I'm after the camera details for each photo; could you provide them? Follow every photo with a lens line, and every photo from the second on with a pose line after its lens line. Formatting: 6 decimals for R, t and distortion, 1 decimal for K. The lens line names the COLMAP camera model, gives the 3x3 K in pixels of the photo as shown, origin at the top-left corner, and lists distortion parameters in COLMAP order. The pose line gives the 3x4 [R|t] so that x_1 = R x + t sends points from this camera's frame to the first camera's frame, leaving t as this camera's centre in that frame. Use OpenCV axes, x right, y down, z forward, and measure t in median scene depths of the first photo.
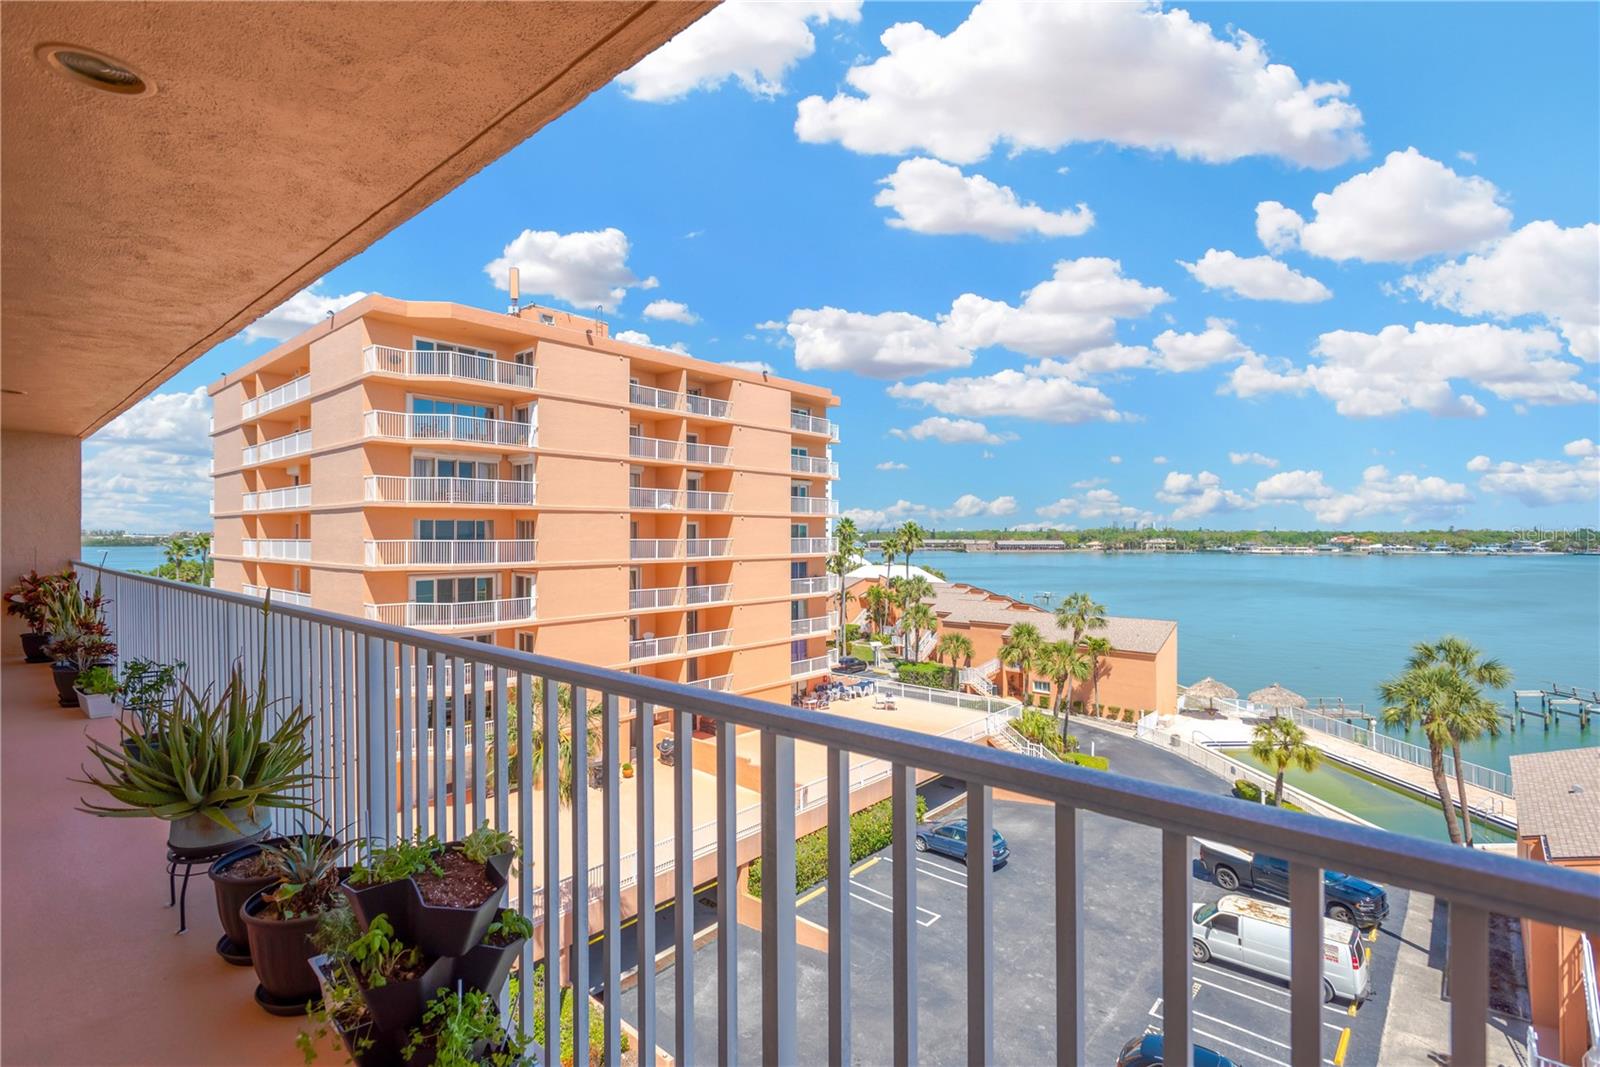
lens RADIAL K [[741.2, 0, 801.1], [0, 741.2, 534.6], [0, 0, 1]] dist [0.021314, -0.009331]
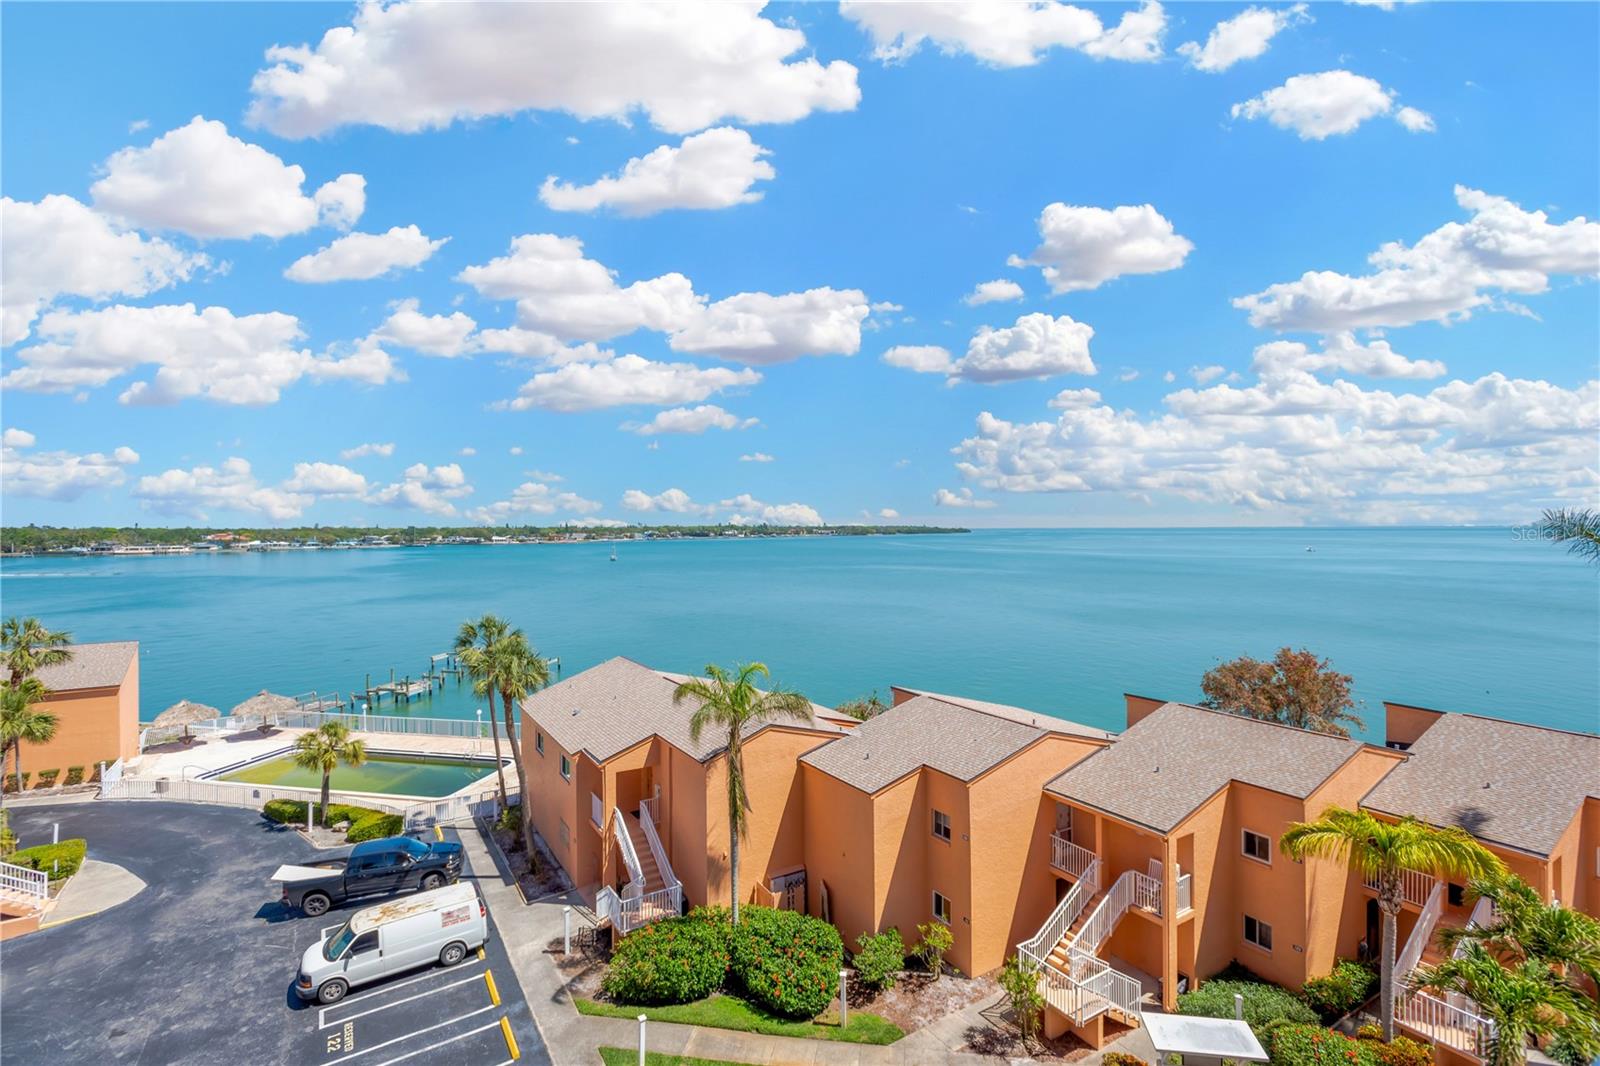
lens RADIAL K [[741.2, 0, 801.1], [0, 741.2, 534.1], [0, 0, 1]] dist [0.021314, -0.009331]
pose [[0.281357, -0.009316, 0.959558, -0.106482], [0.006215, 0.999950, 0.007886, -0.001993], [-0.959583, 0.003745, 0.281401, 0.115844]]
